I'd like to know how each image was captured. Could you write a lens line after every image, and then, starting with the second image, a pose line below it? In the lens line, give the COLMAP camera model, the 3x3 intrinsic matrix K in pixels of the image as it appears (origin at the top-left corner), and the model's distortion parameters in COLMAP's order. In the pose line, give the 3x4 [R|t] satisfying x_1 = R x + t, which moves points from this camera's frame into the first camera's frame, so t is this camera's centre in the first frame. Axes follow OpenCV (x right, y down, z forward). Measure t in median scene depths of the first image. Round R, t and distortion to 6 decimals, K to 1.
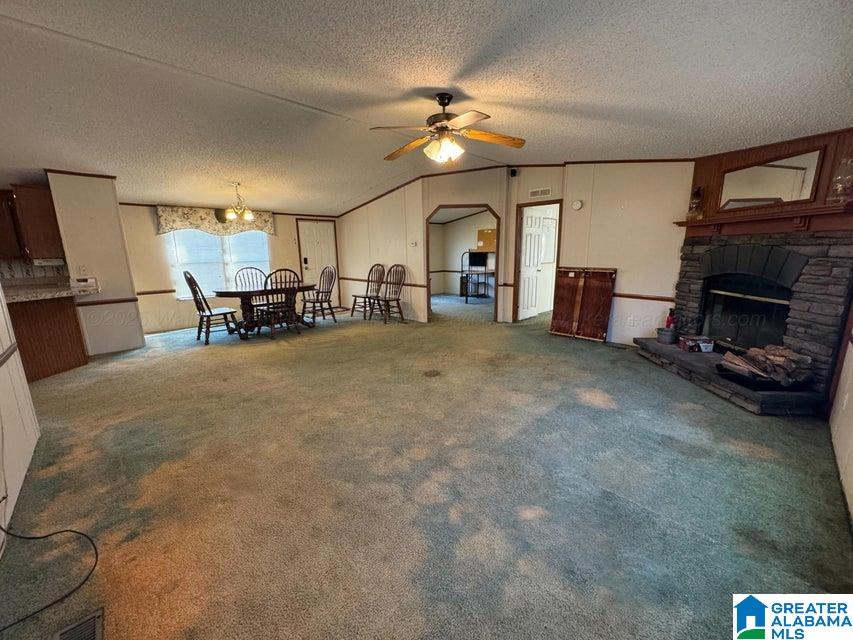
lens RADIAL K [[339.3, 0, 425.1], [0, 339.3, 322.7], [0, 0, 1]] dist [-0.001884, -0.000733]
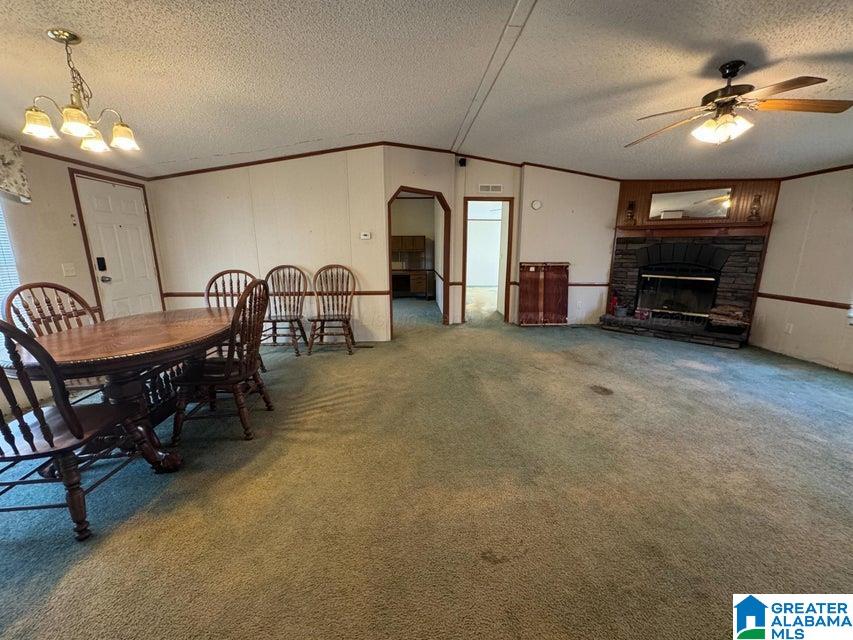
lens RADIAL K [[341.8, 0, 426.5], [0, 341.8, 320.0], [0, 0, 1]] dist [-0.001136, -0.000191]
pose [[0.654419, -0.147615, 0.741583, -0.625073], [0.150967, 0.986520, 0.063148, -0.102183], [-0.740908, 0.070629, 0.667882, 0.536928]]
